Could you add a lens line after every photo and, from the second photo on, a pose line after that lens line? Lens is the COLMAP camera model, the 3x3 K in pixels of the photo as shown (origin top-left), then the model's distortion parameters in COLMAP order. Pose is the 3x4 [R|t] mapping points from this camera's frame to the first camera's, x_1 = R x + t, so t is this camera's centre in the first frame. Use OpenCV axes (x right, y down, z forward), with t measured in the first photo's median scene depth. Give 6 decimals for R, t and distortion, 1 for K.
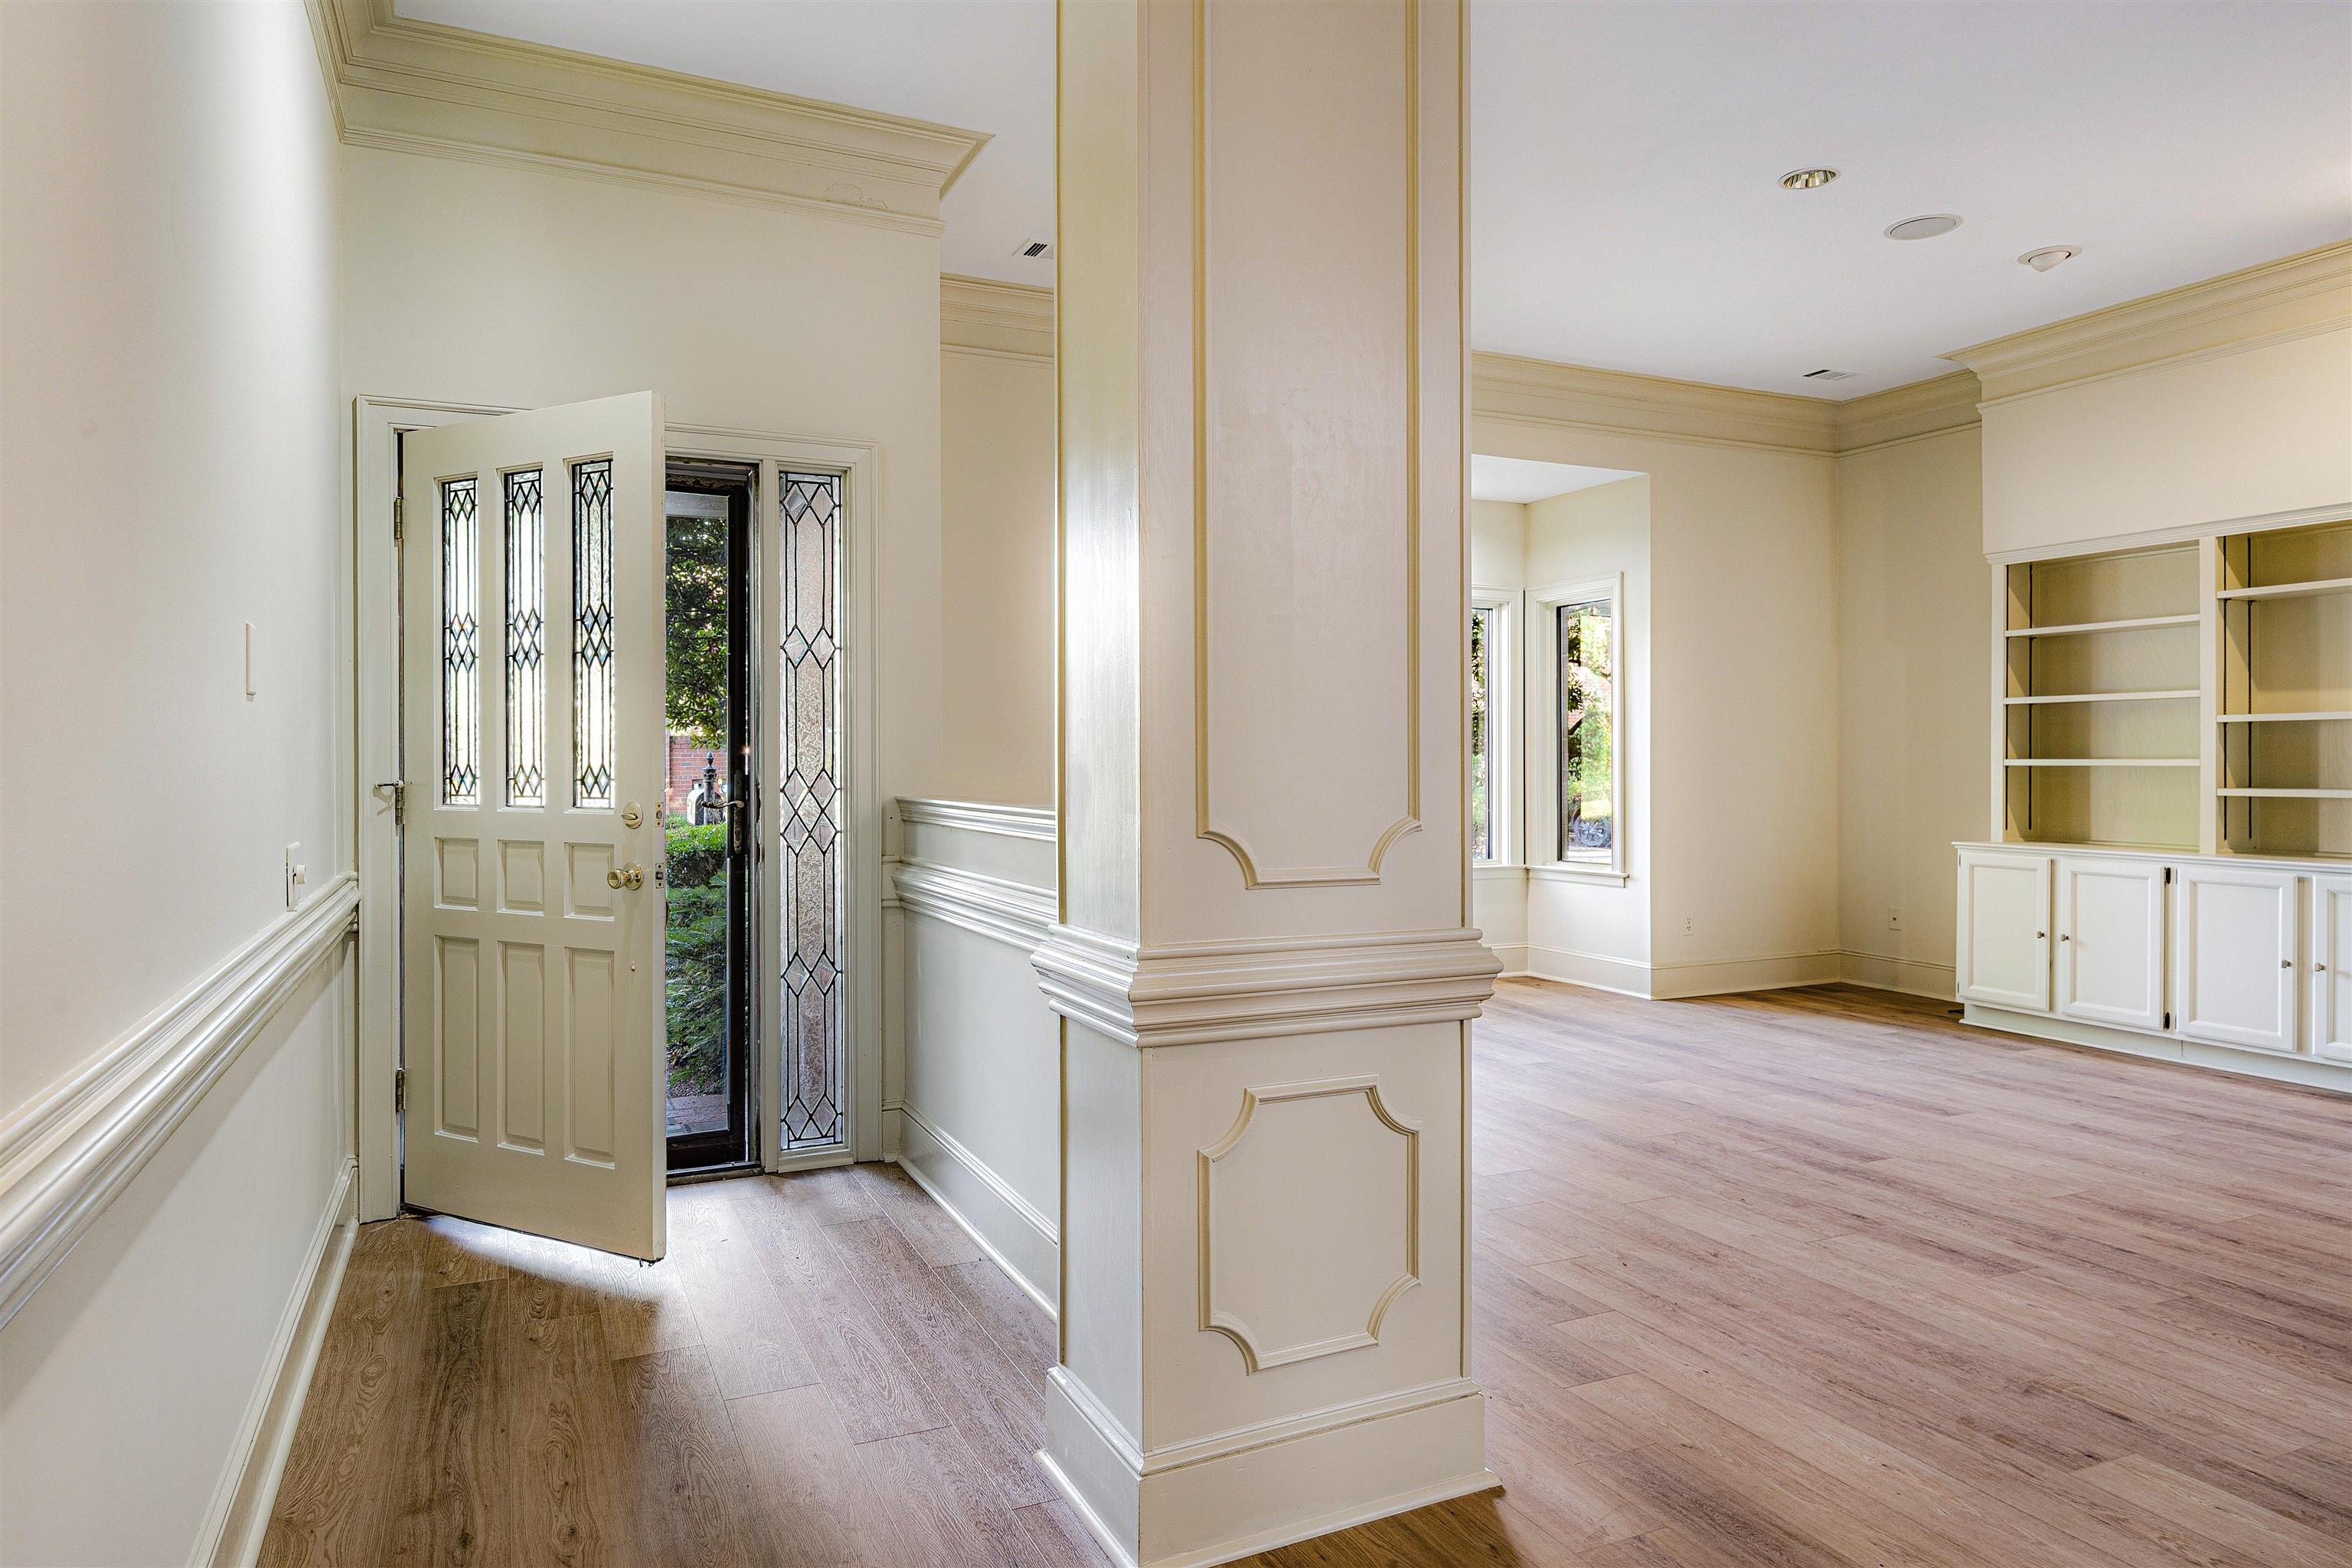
lens RADIAL K [[1442.0, 0, 1164.0], [0, 1442.0, 766.1], [0, 0, 1]] dist [0.007422, 0.004773]
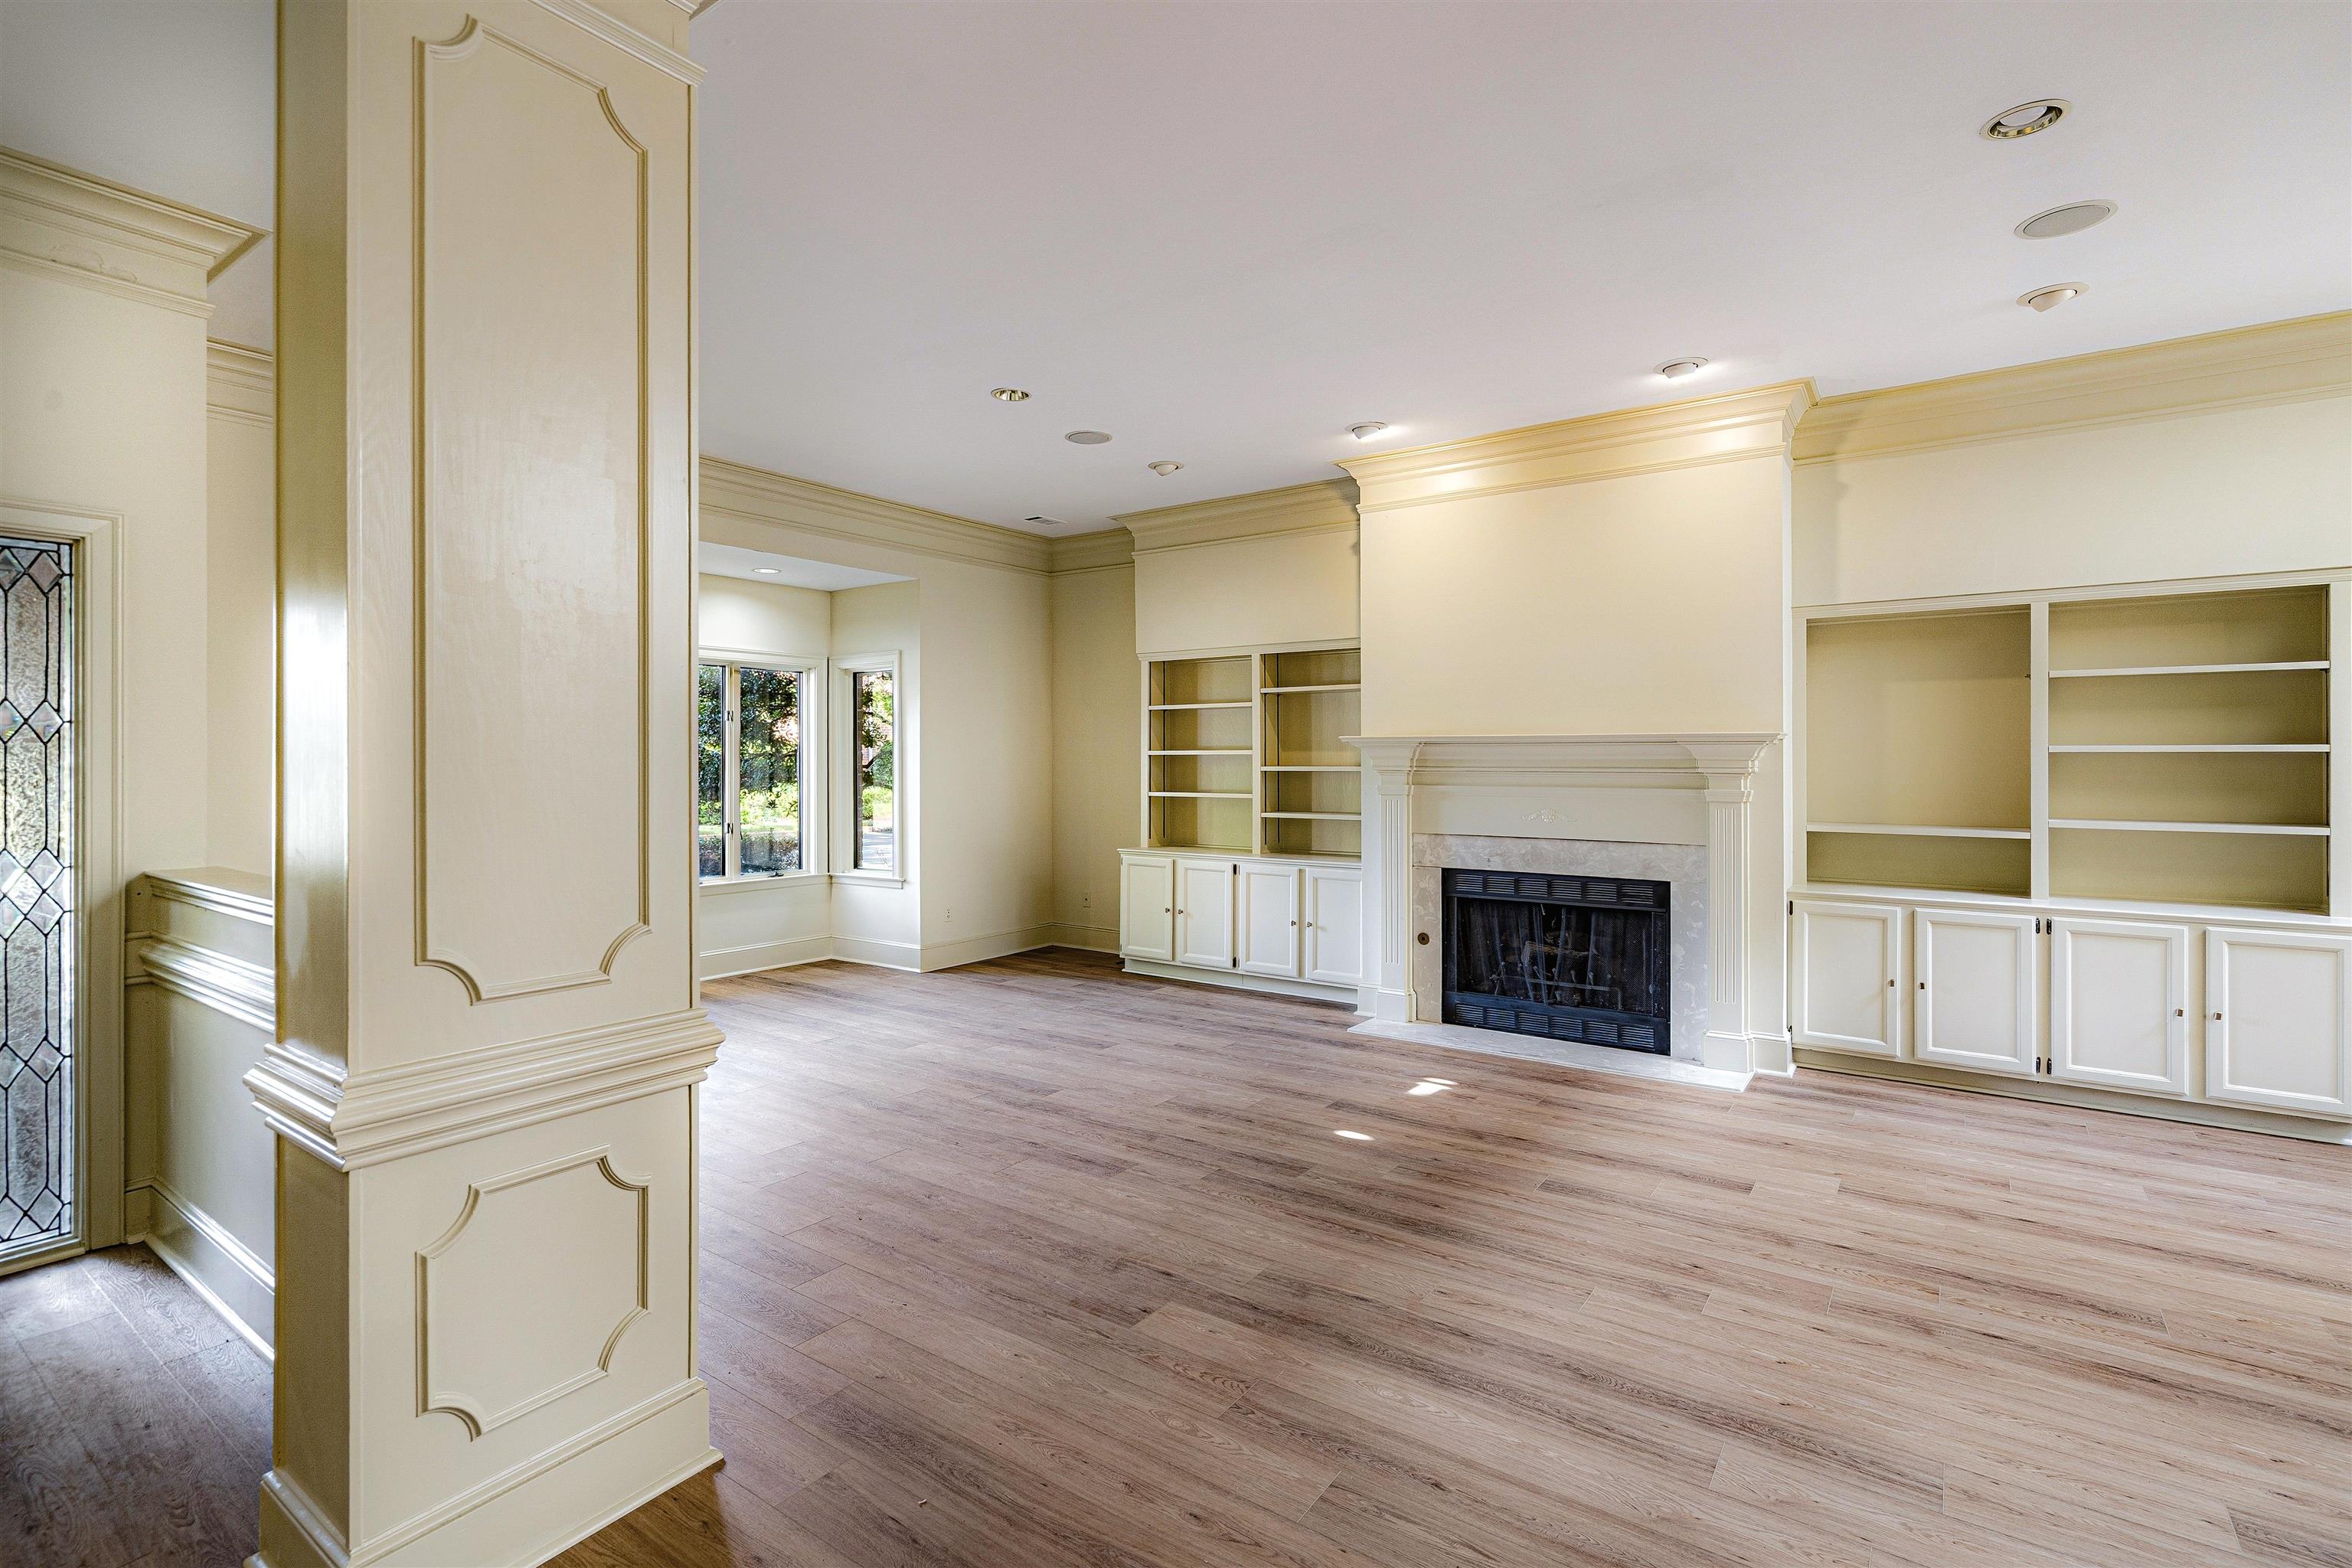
lens RADIAL K [[1103.4, 0, 1161.1], [0, 1103.4, 756.9], [0, 0, 1]] dist [-0.002383, 0.000457]
pose [[0.873248, 0.000799, 0.487275, 0.055662], [0.002197, 0.999982, -0.005577, -0.052620], [-0.487271, 0.005940, 0.873231, -0.004201]]
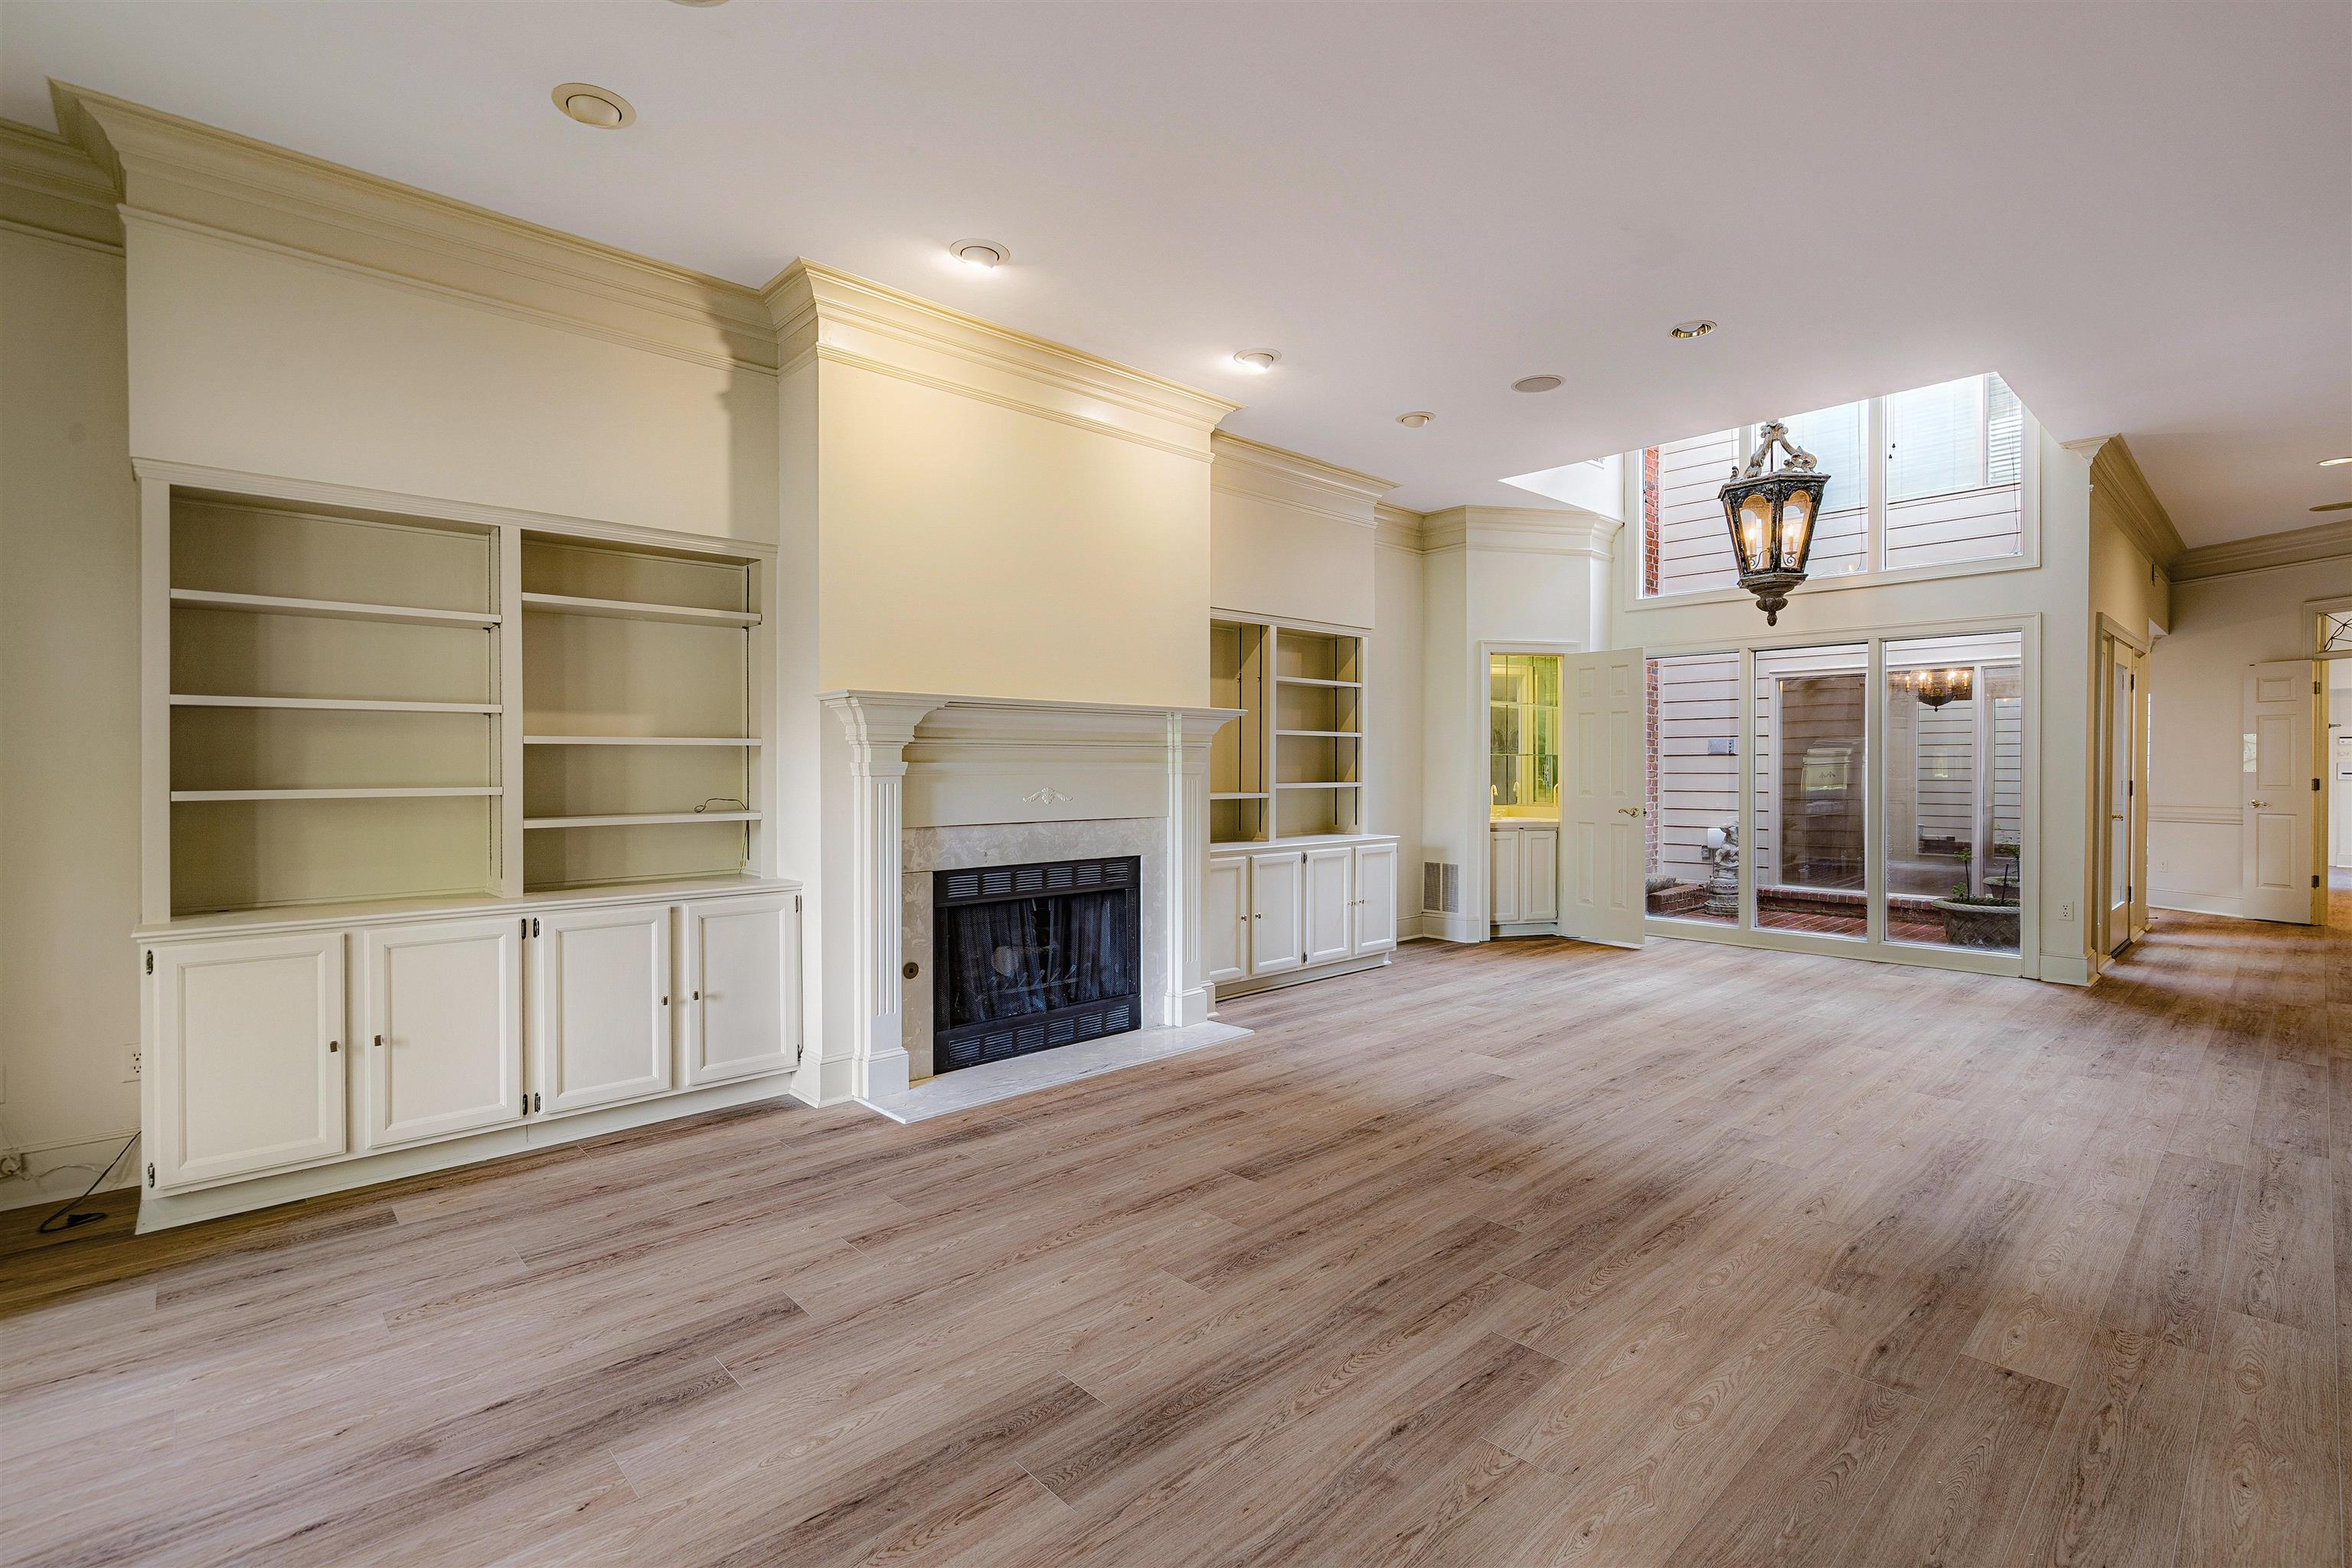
lens RADIAL K [[1060.3, 0, 1171.2], [0, 1060.3, 771.0], [0, 0, 1]] dist [-0.007735, 0.003733]
pose [[-0.306745, -0.002392, 0.951789, 0.010776], [0.006318, 0.999970, 0.004549, -0.019278], [-0.951771, 0.007409, -0.306720, 1.108455]]
